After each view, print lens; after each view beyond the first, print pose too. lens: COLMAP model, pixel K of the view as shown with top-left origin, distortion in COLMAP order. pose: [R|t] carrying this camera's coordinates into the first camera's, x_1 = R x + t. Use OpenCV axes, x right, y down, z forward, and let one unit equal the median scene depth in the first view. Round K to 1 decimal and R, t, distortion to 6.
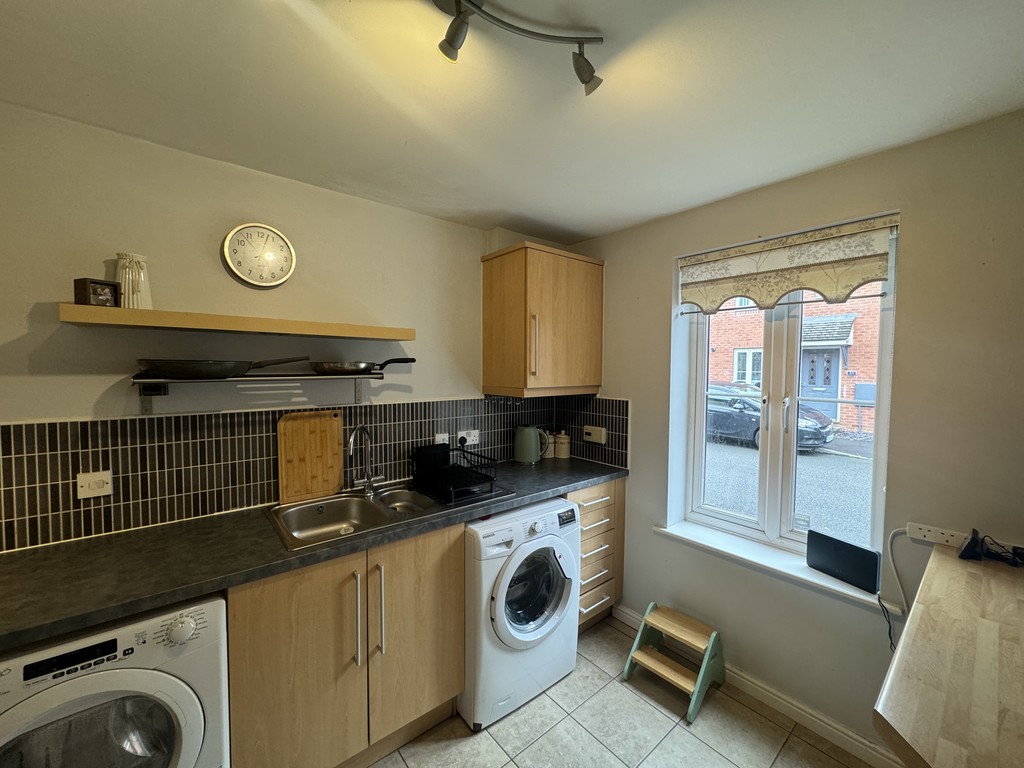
lens RADIAL K [[410.3, 0, 512.3], [0, 410.3, 388.2], [0, 0, 1]] dist [-0.000546, 0.000124]
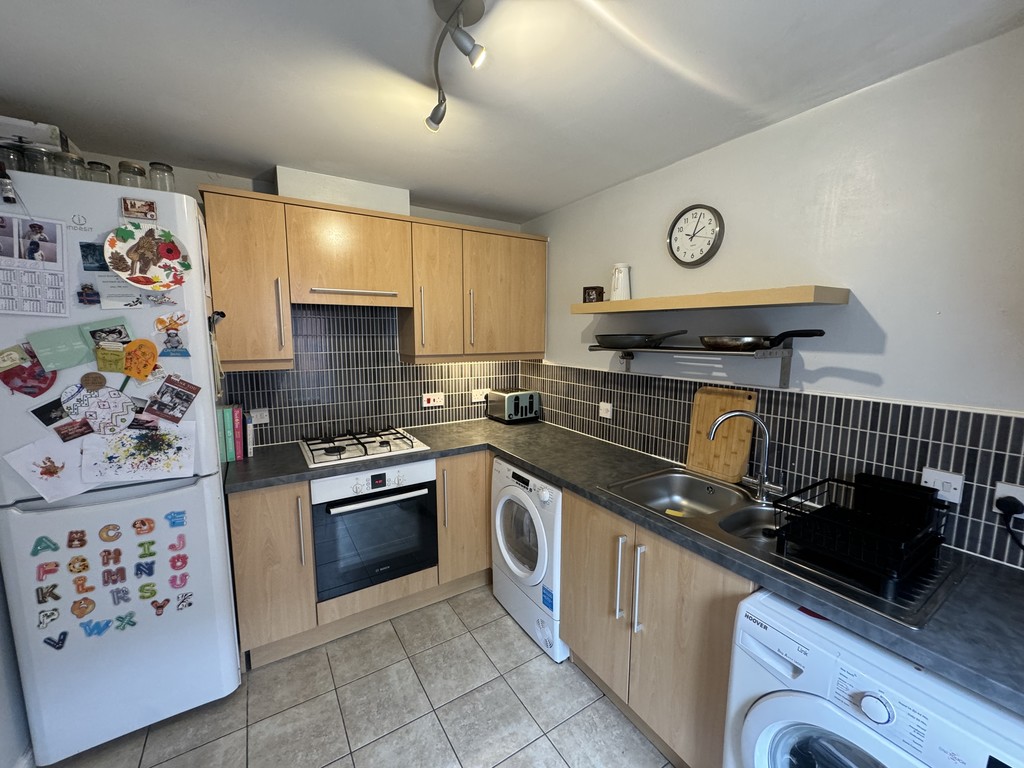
lens RADIAL K [[410.3, 0, 511.5], [0, 410.3, 378.4], [0, 0, 1]] dist [-0.000546, 0.000124]
pose [[-0.120882, 0.101179, -0.987497, 0.511383], [-0.064250, 0.991909, 0.109496, -0.038376], [0.990585, 0.076682, -0.113403, 0.629336]]
